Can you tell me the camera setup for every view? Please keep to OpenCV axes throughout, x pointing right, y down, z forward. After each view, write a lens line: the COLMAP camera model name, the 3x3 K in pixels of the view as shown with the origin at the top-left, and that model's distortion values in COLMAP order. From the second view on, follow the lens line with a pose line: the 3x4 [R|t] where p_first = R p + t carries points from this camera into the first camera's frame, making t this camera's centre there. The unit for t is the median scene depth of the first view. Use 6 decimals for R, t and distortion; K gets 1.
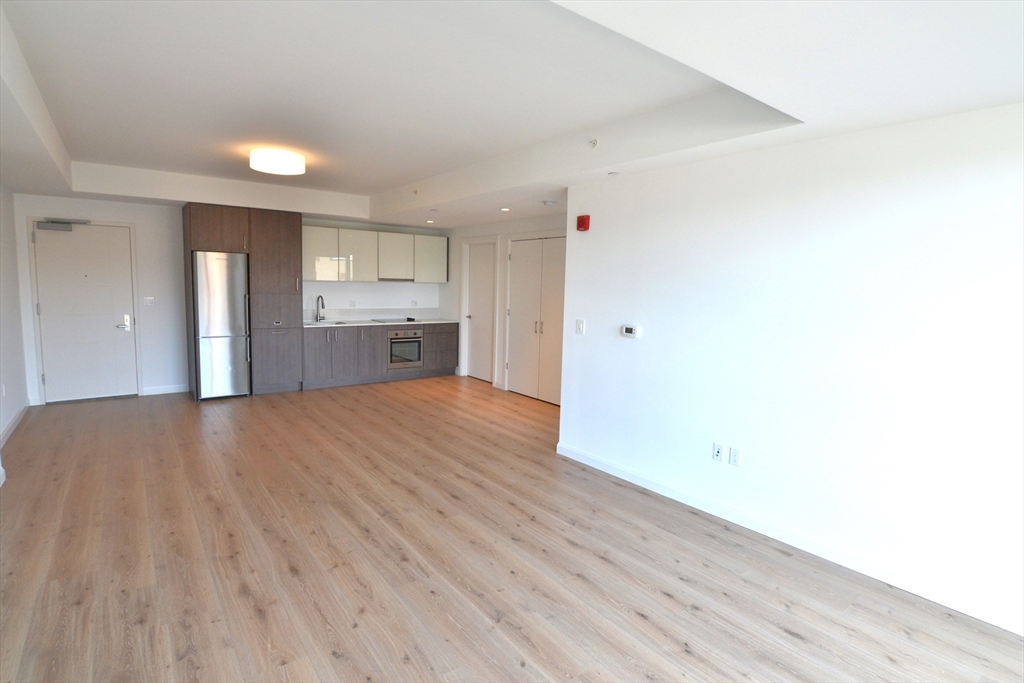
lens RADIAL K [[511.9, 0, 509.5], [0, 511.9, 338.1], [0, 0, 1]] dist [-0.015583, -0.008001]
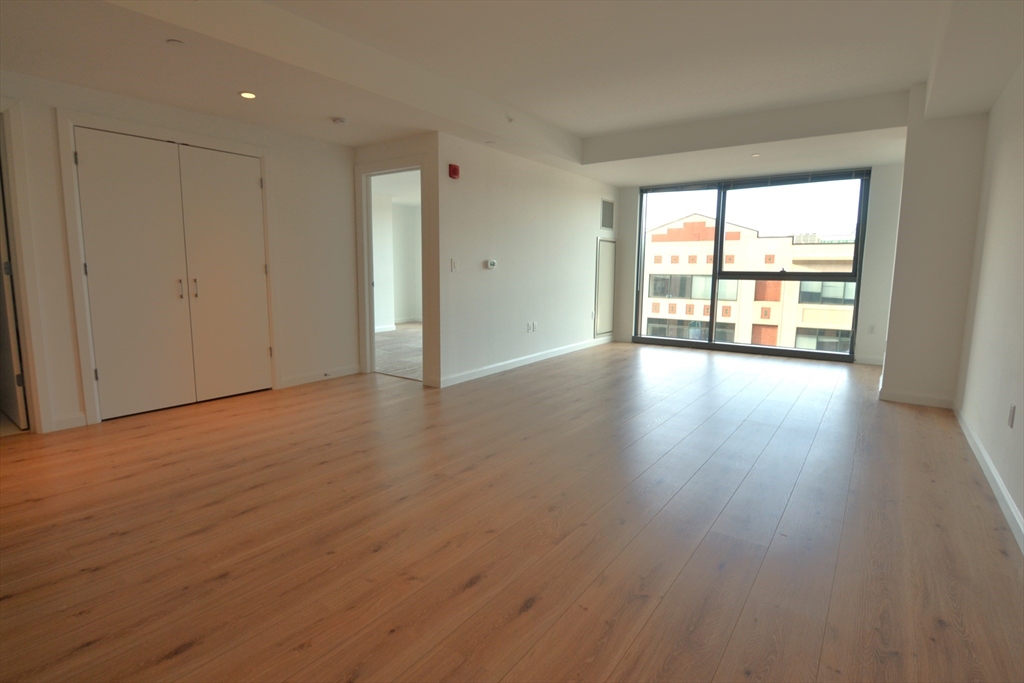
lens RADIAL K [[511.9, 0, 509.5], [0, 511.9, 338.1], [0, 0, 1]] dist [-0.015583, -0.008001]
pose [[-0.300796, -0.155014, 0.941006, -0.883386], [0.087479, 0.978057, 0.189081, -0.060096], [-0.949668, 0.139193, -0.280635, 1.096167]]
